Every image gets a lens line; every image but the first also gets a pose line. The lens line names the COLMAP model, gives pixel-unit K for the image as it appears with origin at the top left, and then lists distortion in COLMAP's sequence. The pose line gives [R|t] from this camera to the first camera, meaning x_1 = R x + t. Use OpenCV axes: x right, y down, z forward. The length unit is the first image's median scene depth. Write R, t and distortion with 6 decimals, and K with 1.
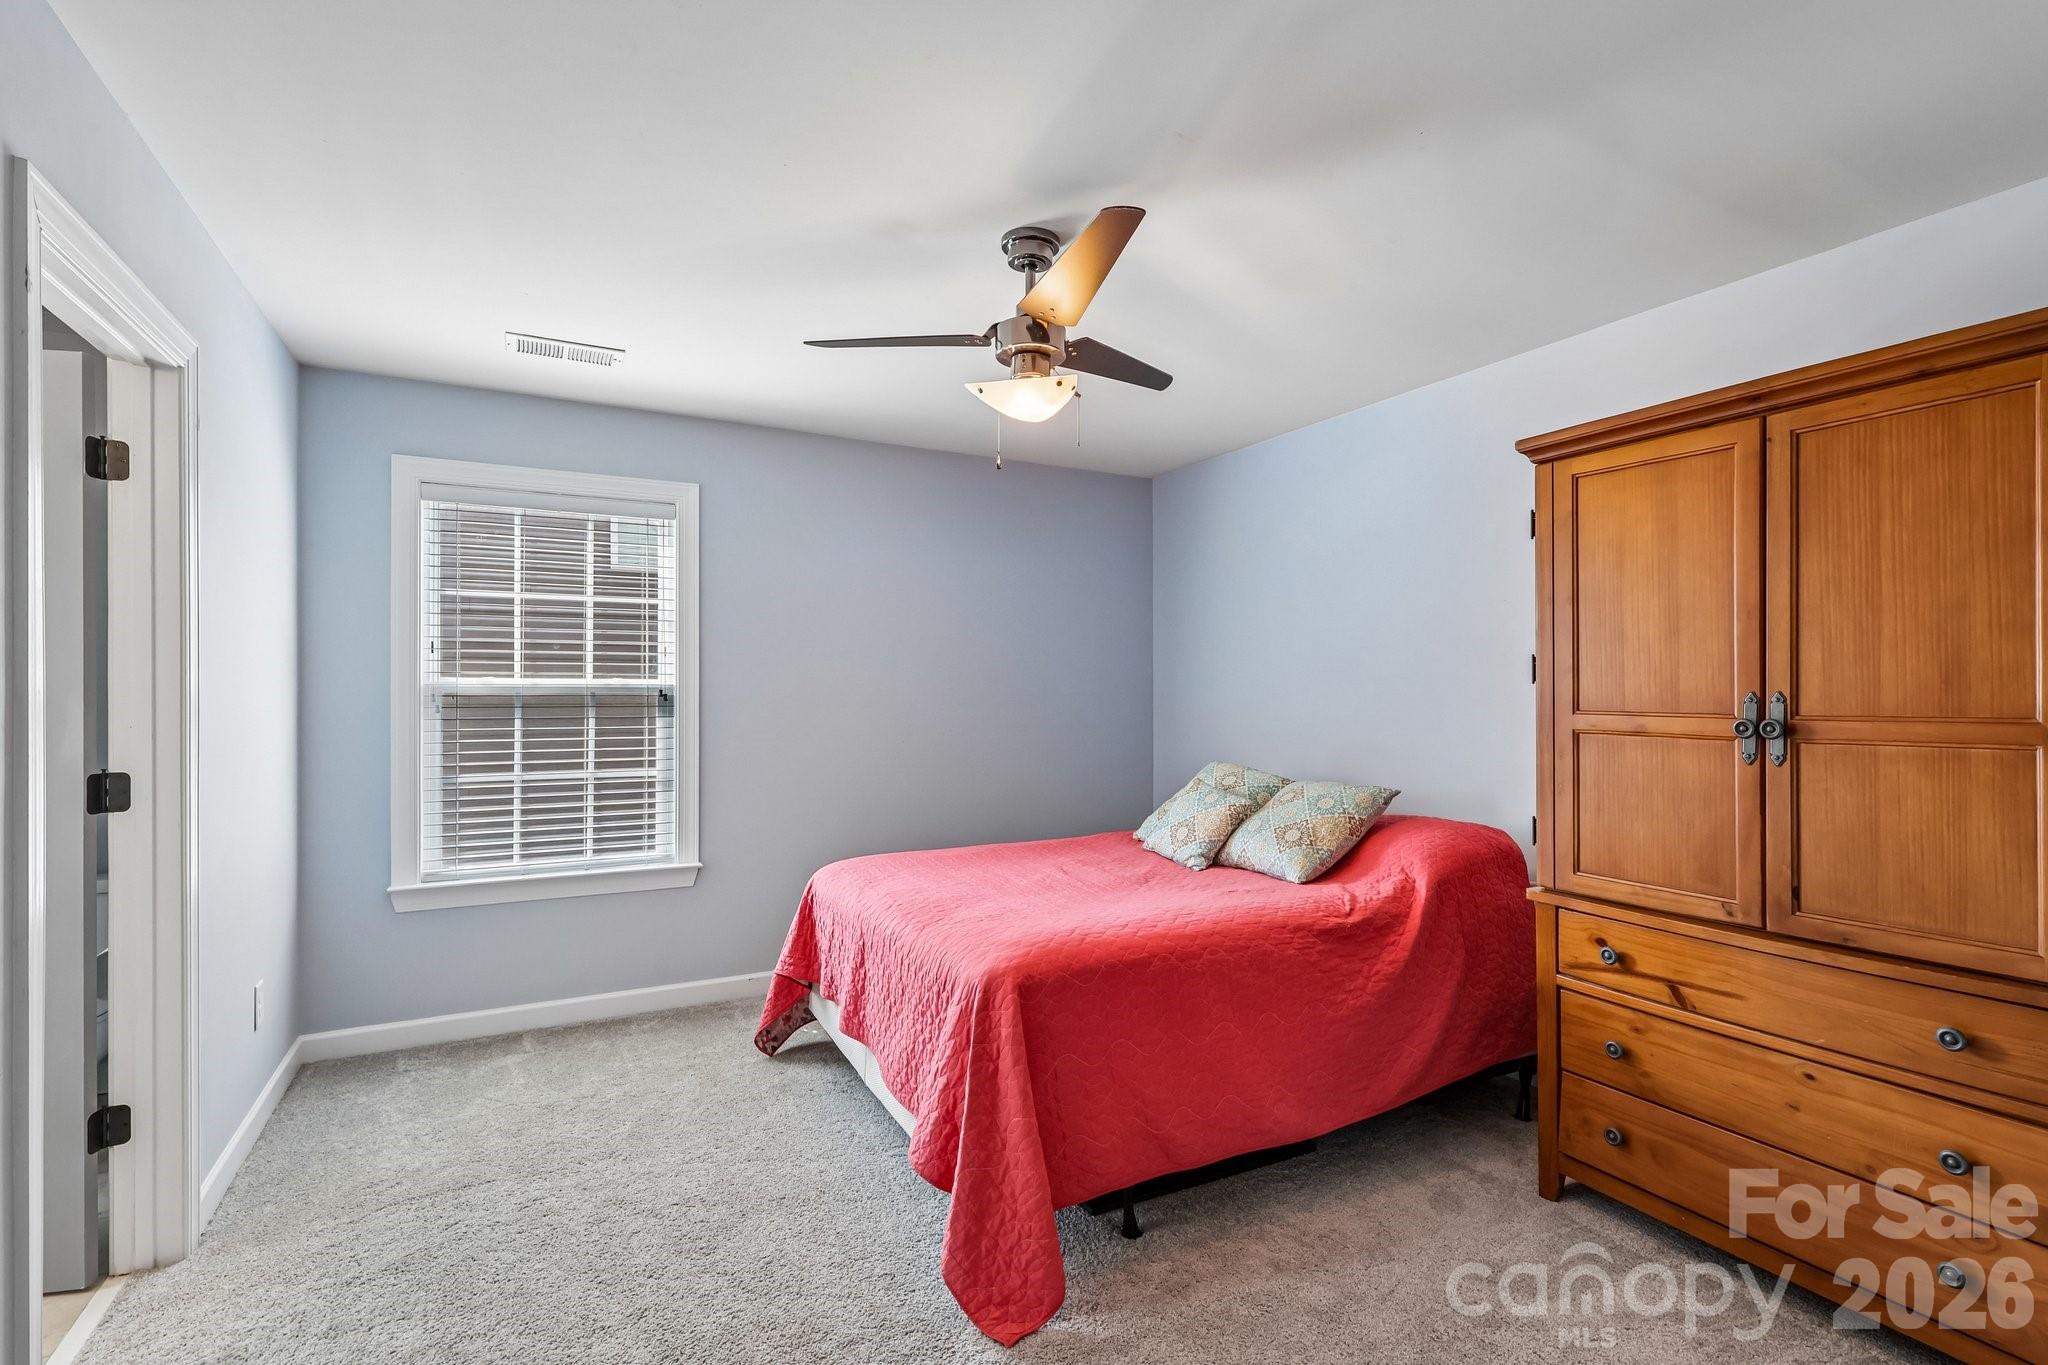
lens RADIAL K [[958.4, 0, 1047.5], [0, 958.4, 675.2], [0, 0, 1]] dist [-0.008073, 0.000046]
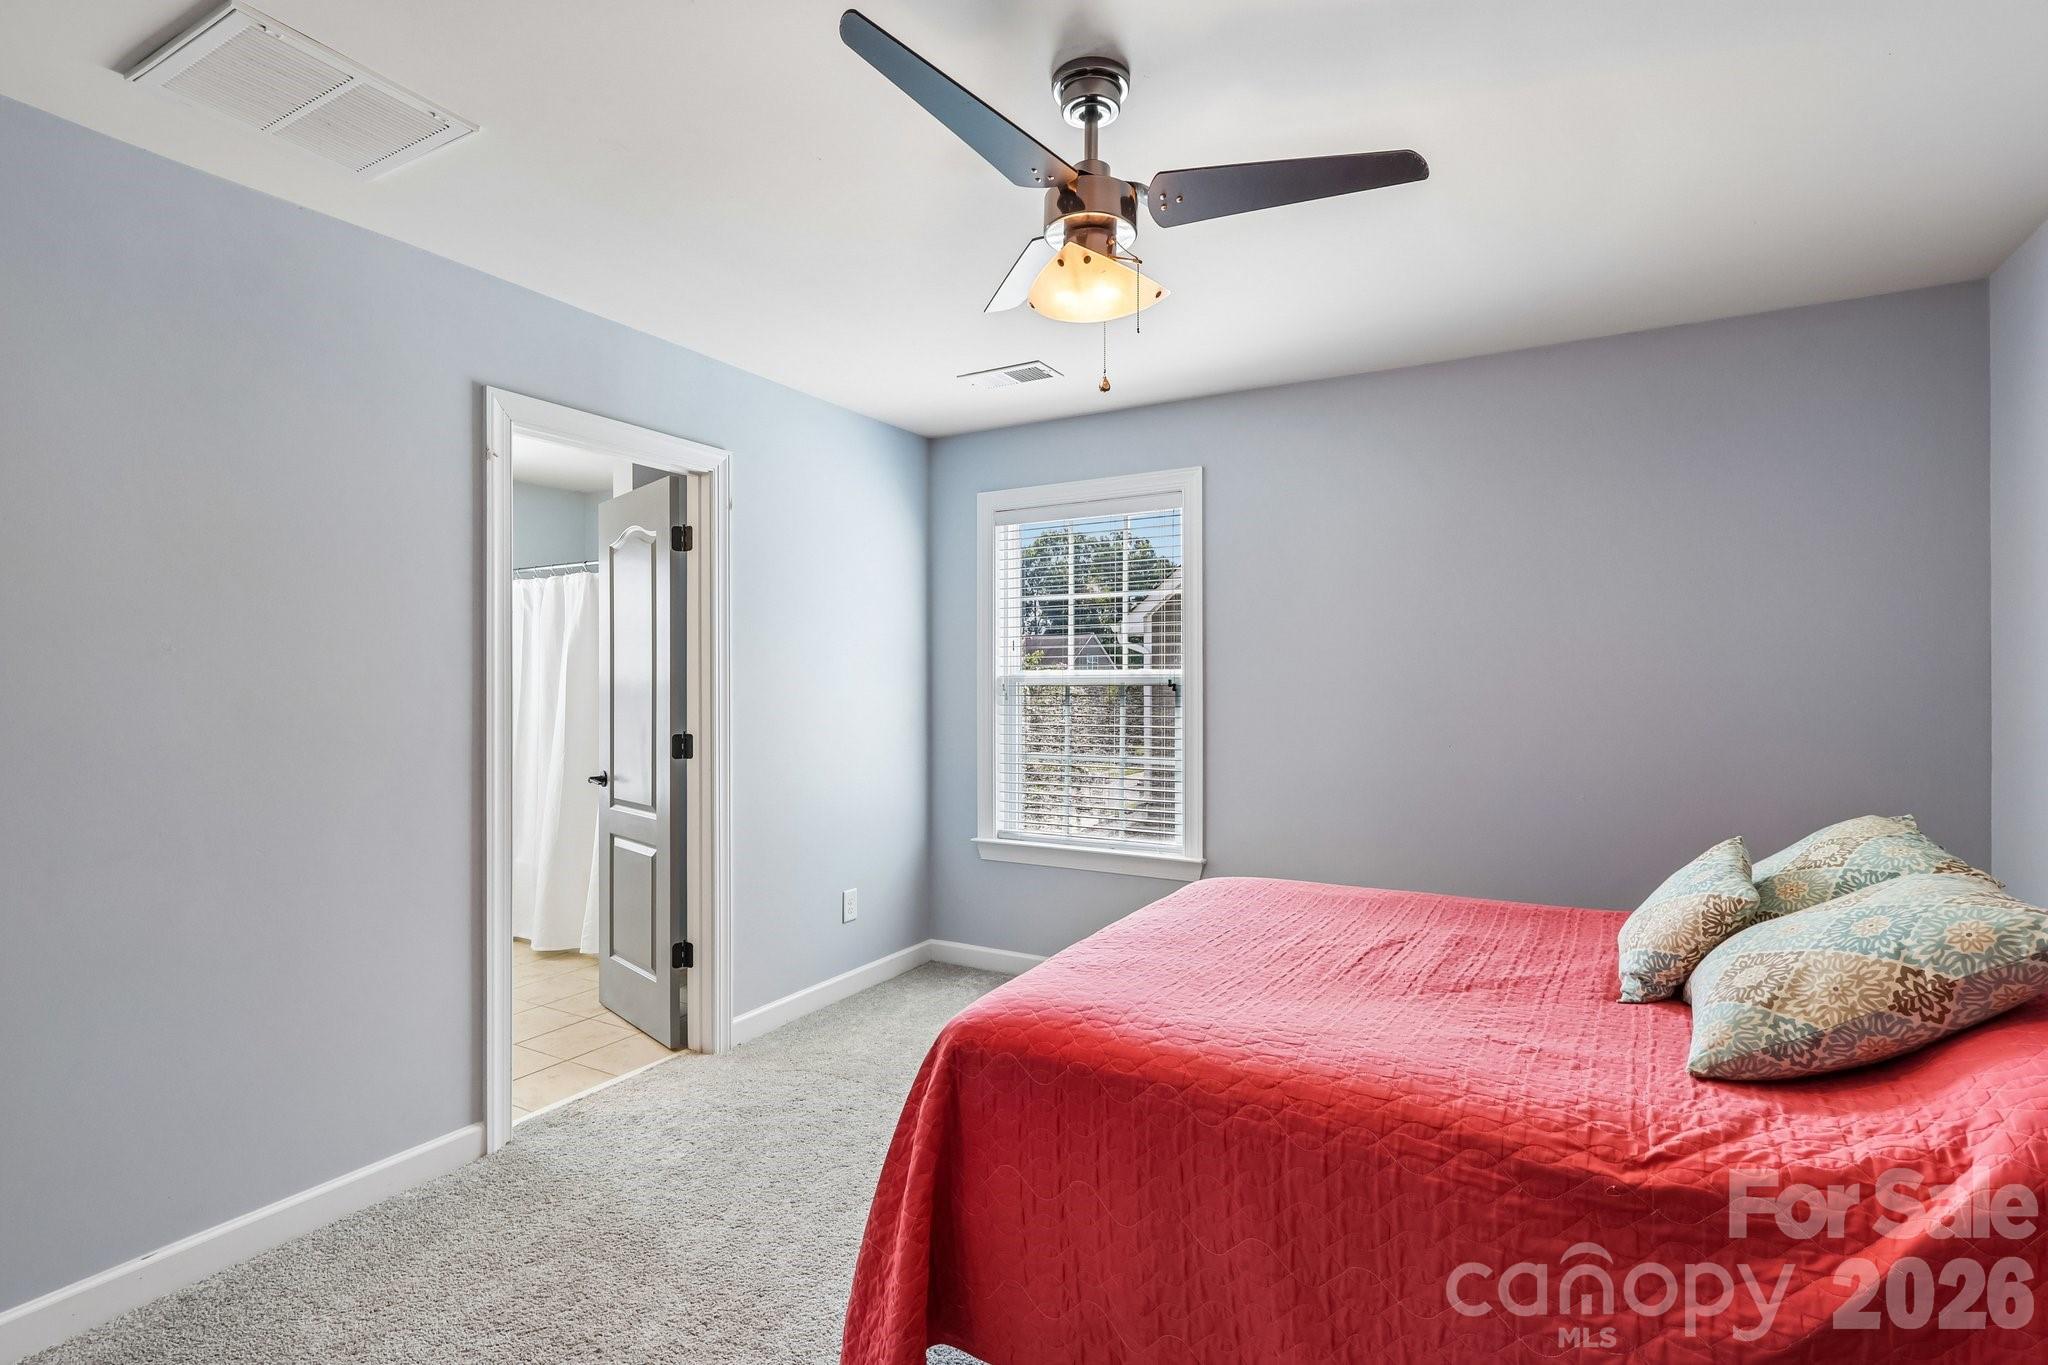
lens RADIAL K [[958.4, 0, 1022.1], [0, 958.4, 676.2], [0, 0, 1]] dist [-0.008073, 0.000046]
pose [[0.521774, -0.008537, -0.853041, 0.414204], [0.017032, 0.999855, 0.000412, 0.009309], [0.852914, -0.014744, 0.521843, 0.388336]]
